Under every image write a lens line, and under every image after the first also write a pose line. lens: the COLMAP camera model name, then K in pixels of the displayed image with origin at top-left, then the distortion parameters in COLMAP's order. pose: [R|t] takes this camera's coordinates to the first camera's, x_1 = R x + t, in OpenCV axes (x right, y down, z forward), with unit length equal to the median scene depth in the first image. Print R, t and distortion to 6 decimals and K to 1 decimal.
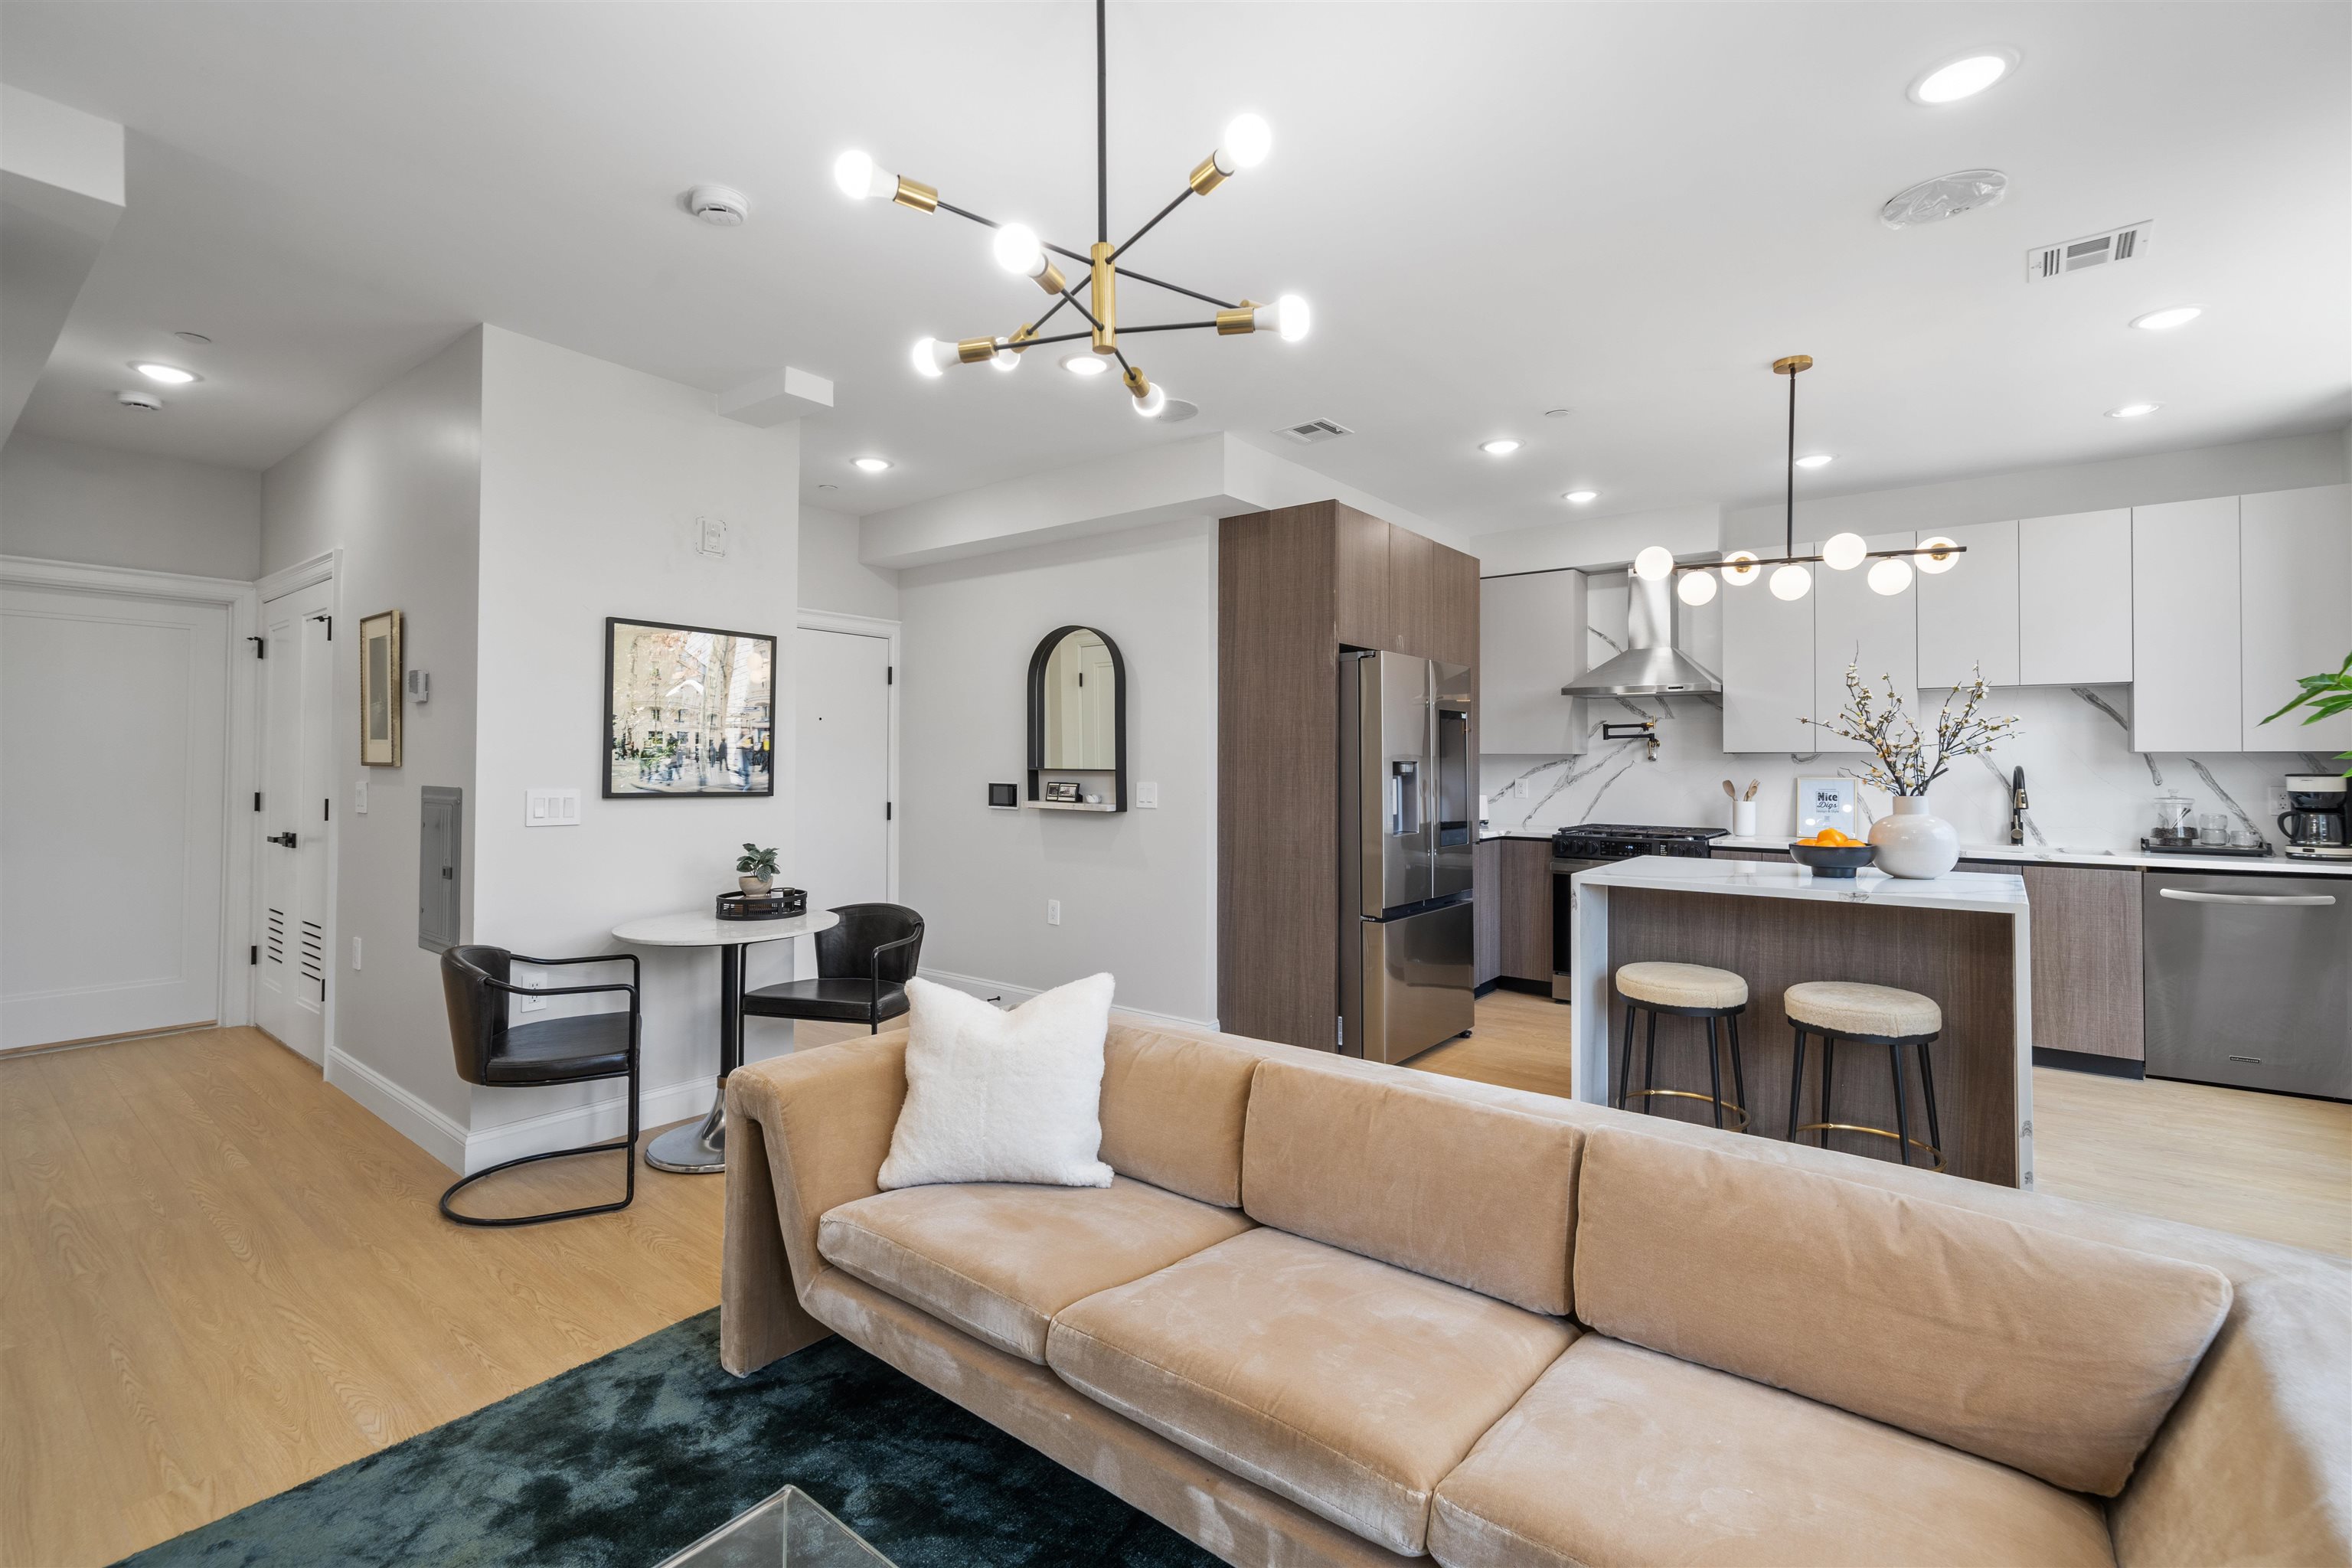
lens RADIAL K [[1056.9, 0, 1149.3], [0, 1056.9, 750.7], [0, 0, 1]] dist [0.000357, 0.000728]
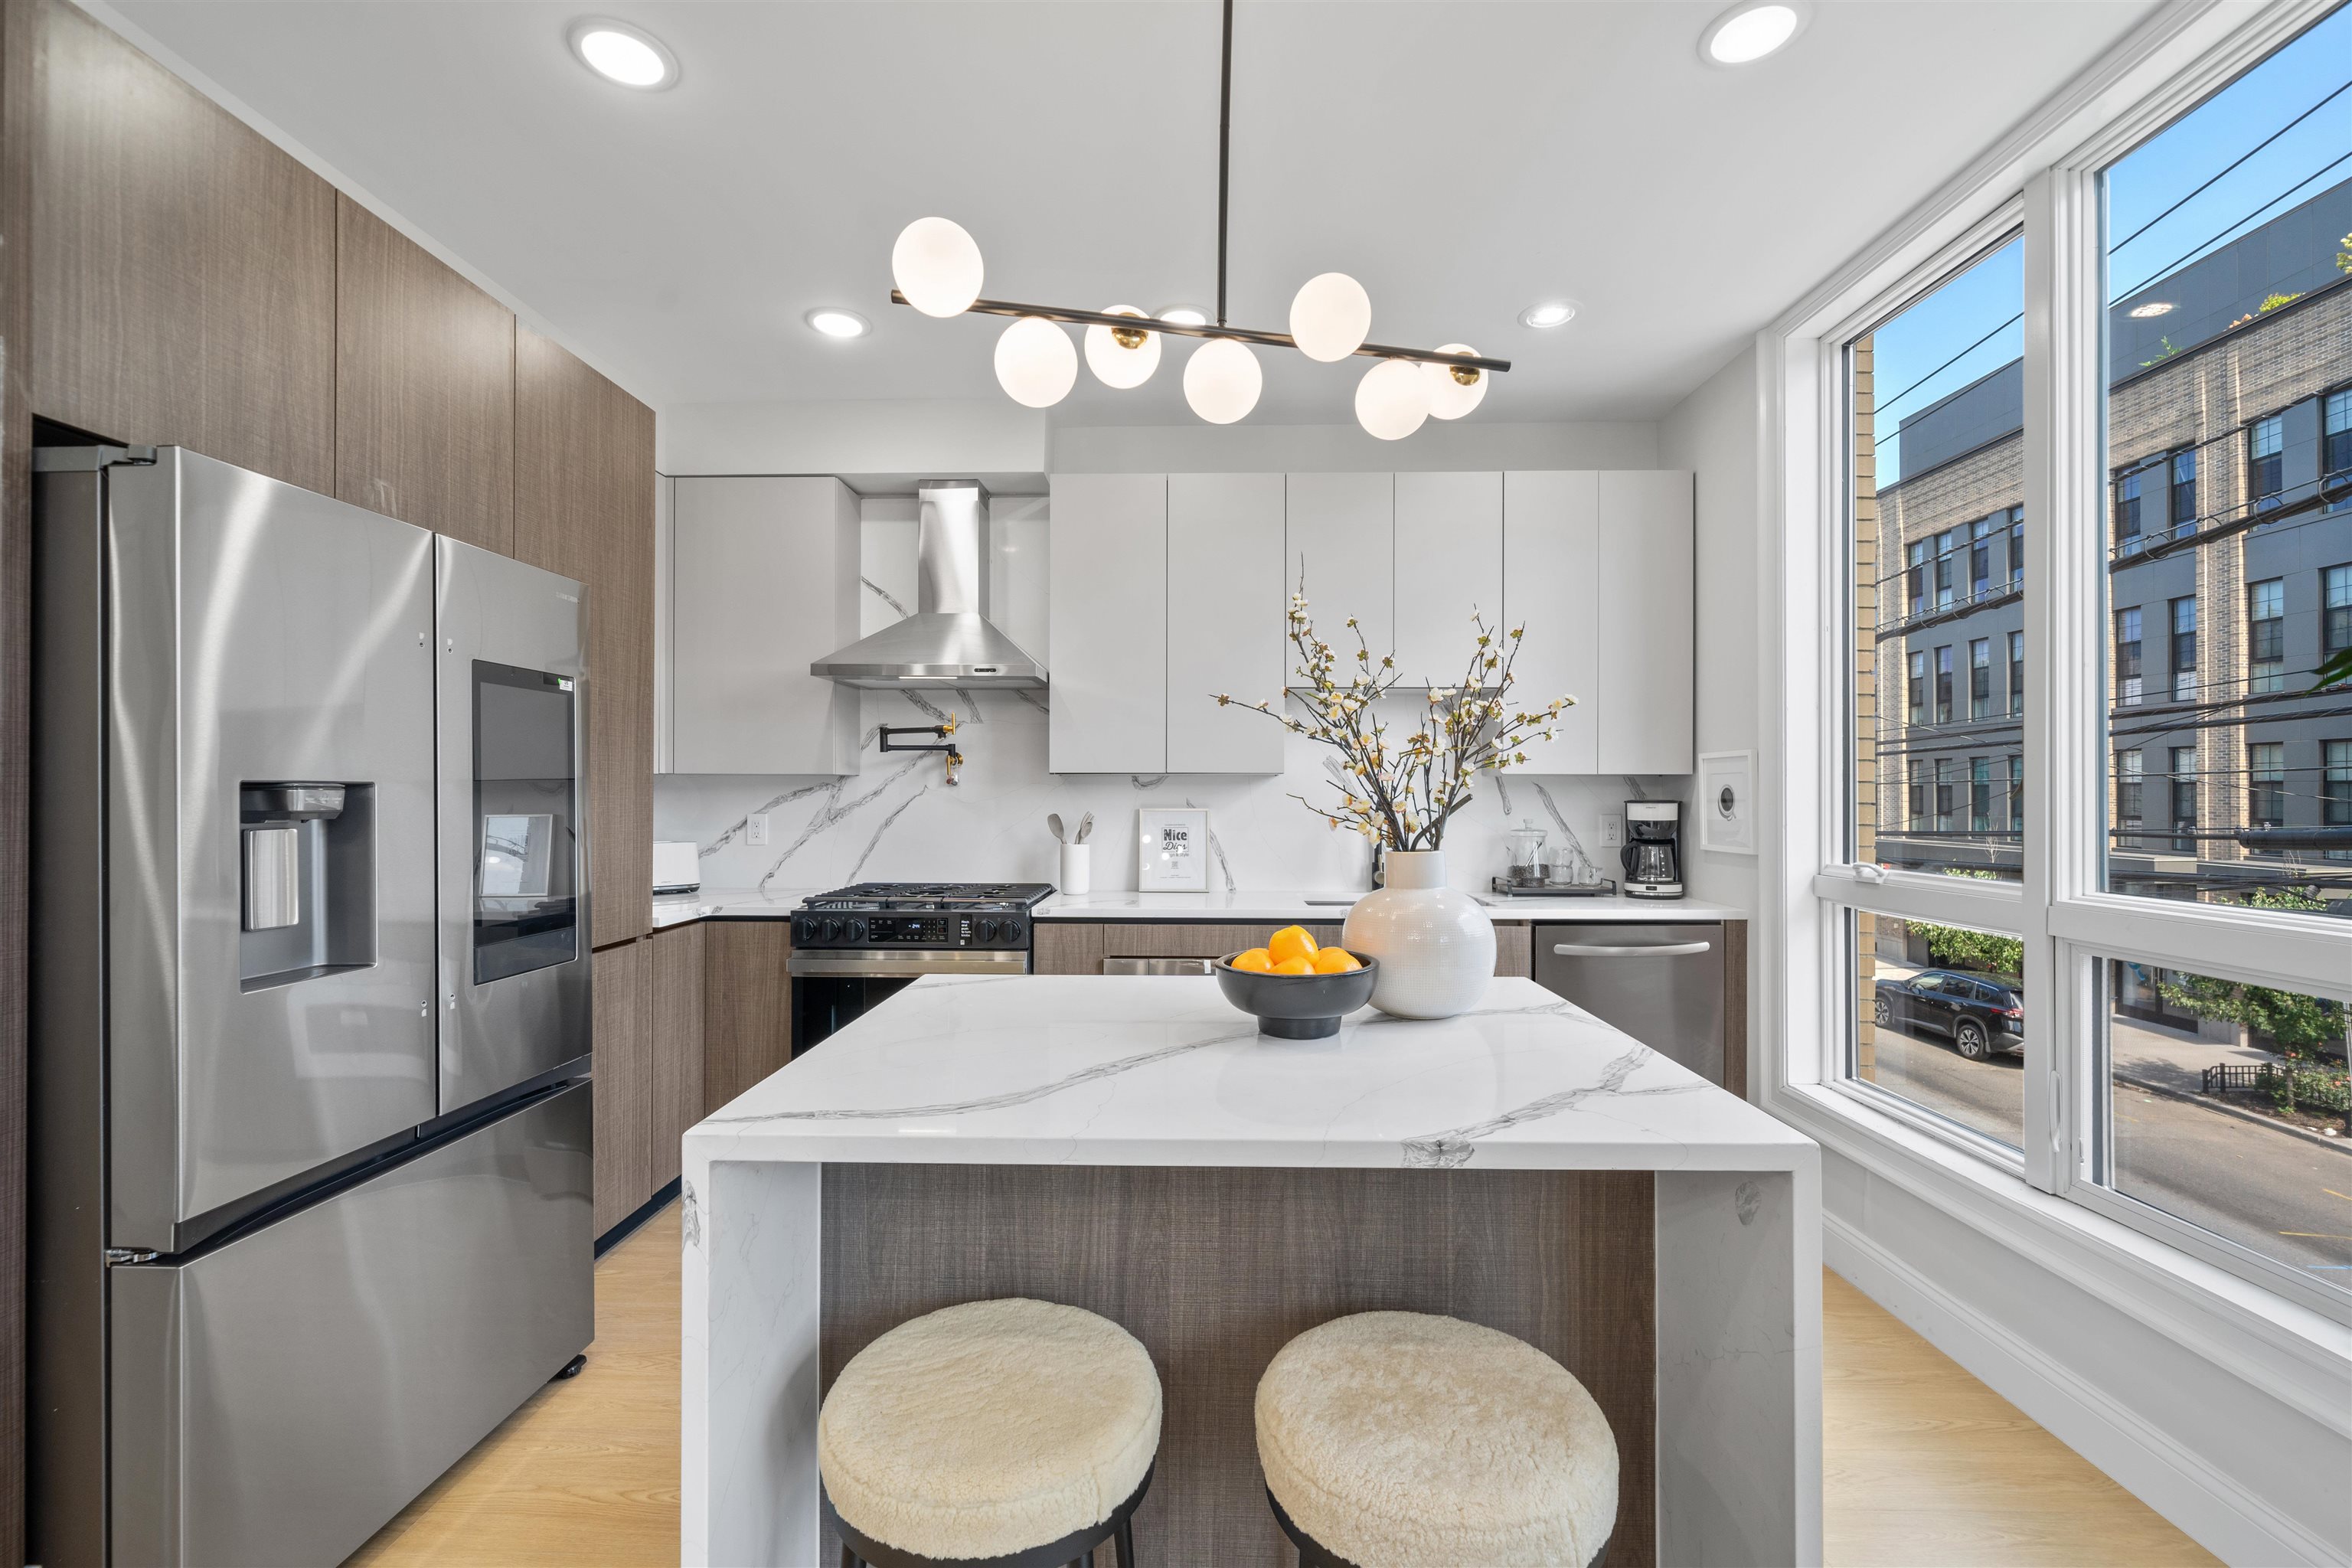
lens RADIAL K [[946.7, 0, 1180.4], [0, 946.7, 786.6], [0, 0, 1]] dist [-0.000776, -0.000020]
pose [[0.785611, 0.001889, 0.618718, 0.236455], [-0.005711, 0.999975, 0.004198, 0.007572], [-0.618695, -0.006832, 0.785602, 0.476224]]
